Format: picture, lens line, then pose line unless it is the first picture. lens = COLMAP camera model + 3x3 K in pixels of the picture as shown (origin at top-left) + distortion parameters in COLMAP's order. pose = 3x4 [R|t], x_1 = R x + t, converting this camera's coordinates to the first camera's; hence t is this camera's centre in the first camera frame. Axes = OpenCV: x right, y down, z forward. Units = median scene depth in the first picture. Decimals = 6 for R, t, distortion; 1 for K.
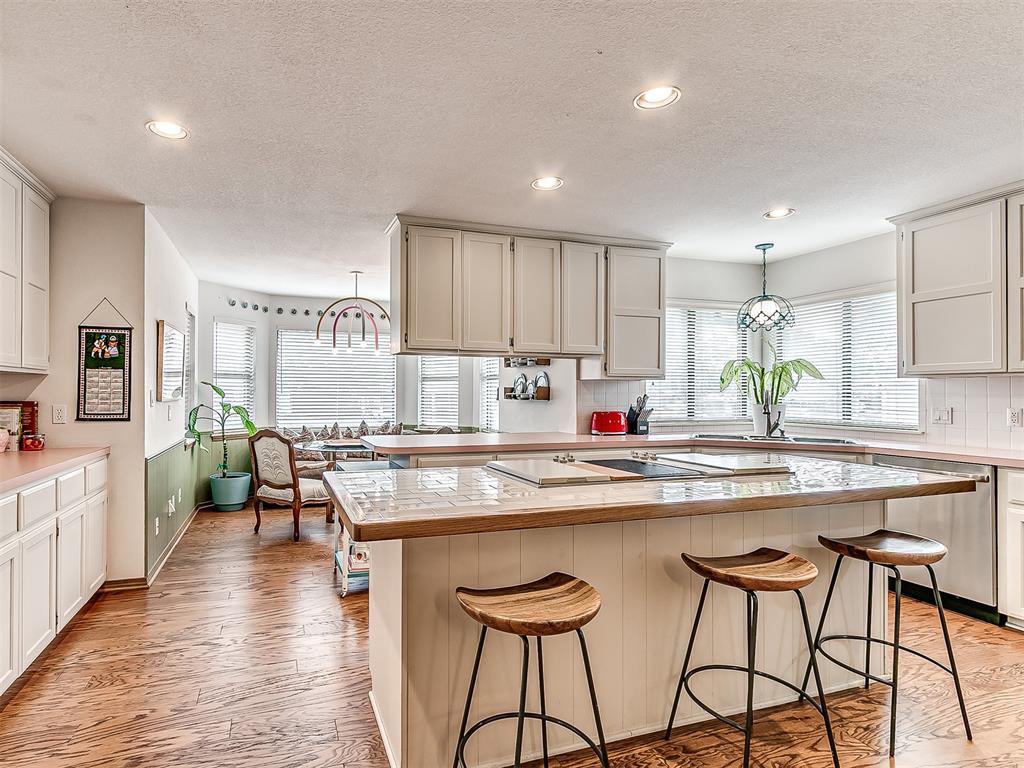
lens RADIAL K [[544.0, 0, 449.0], [0, 544.0, 391.7], [0, 0, 1]] dist [0.014347, 0.000302]
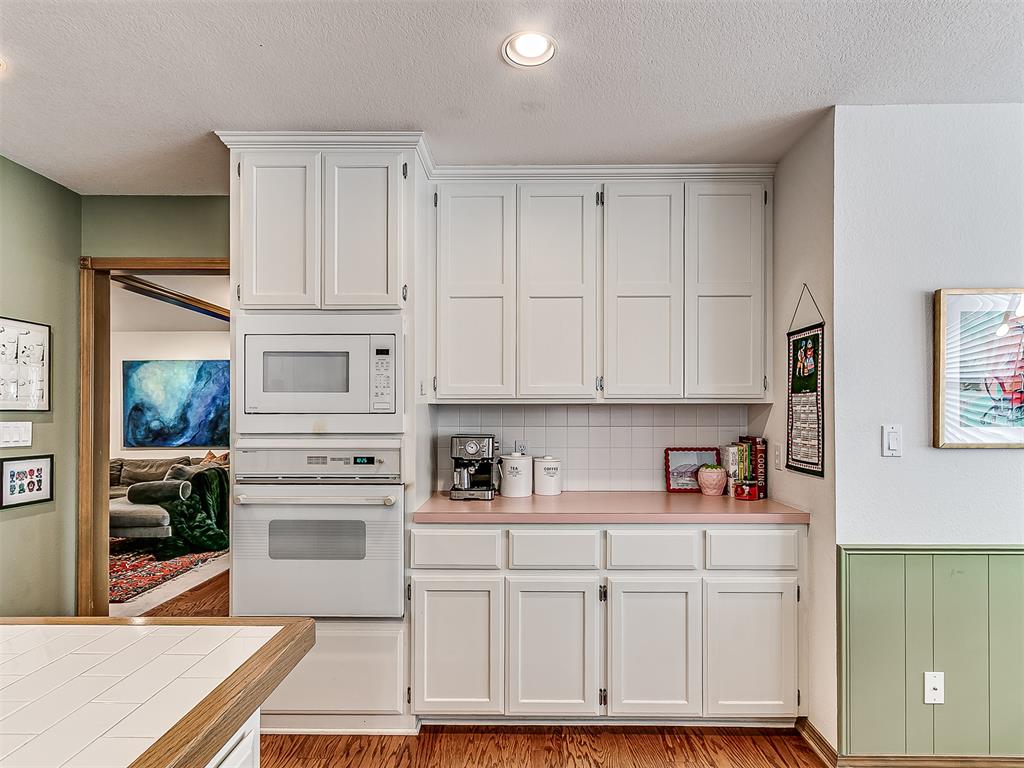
lens RADIAL K [[565.5, 0, 511.7], [0, 565.5, 404.7], [0, 0, 1]] dist [-0.005720, -0.002319]
pose [[-0.347839, -0.016332, -0.937412, 0.095936], [0.002053, 0.999833, -0.018182, -0.012603], [0.937552, -0.008249, -0.347747, 0.720337]]
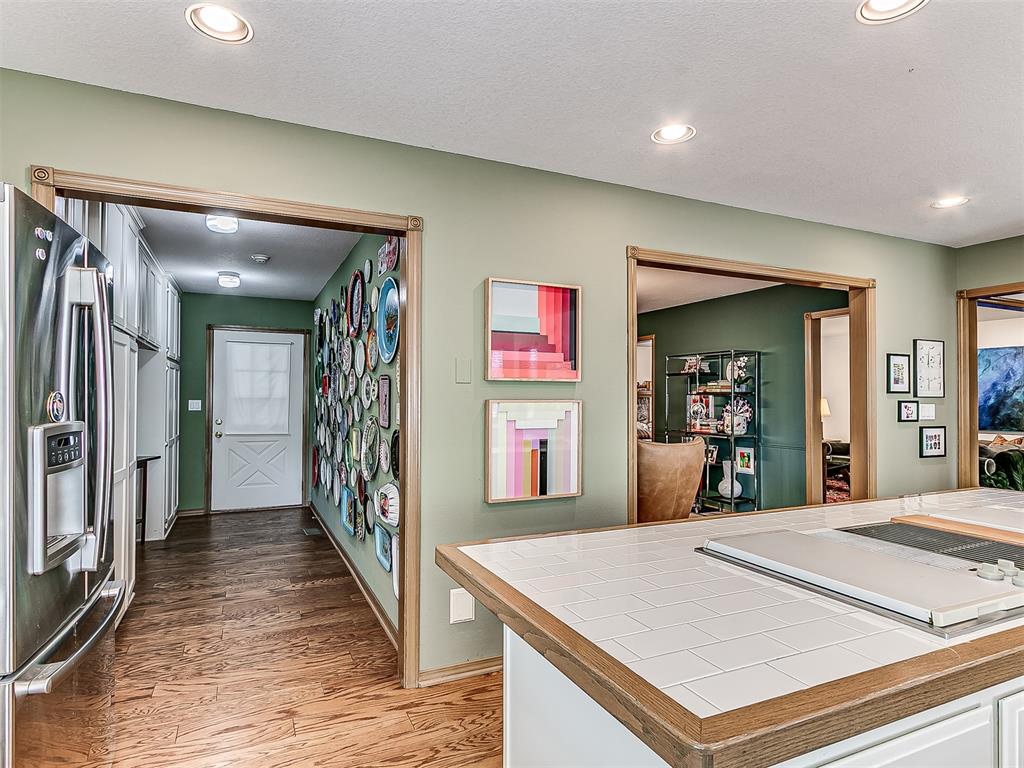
lens RADIAL K [[544.0, 0, 505.0], [0, 544.0, 389.5], [0, 0, 1]] dist [0.014347, 0.000302]
pose [[-0.995994, -0.003313, -0.089360, 0.462308], [-0.001444, 0.999779, -0.020981, -0.010702], [0.089410, -0.020768, -0.995778, 0.859869]]
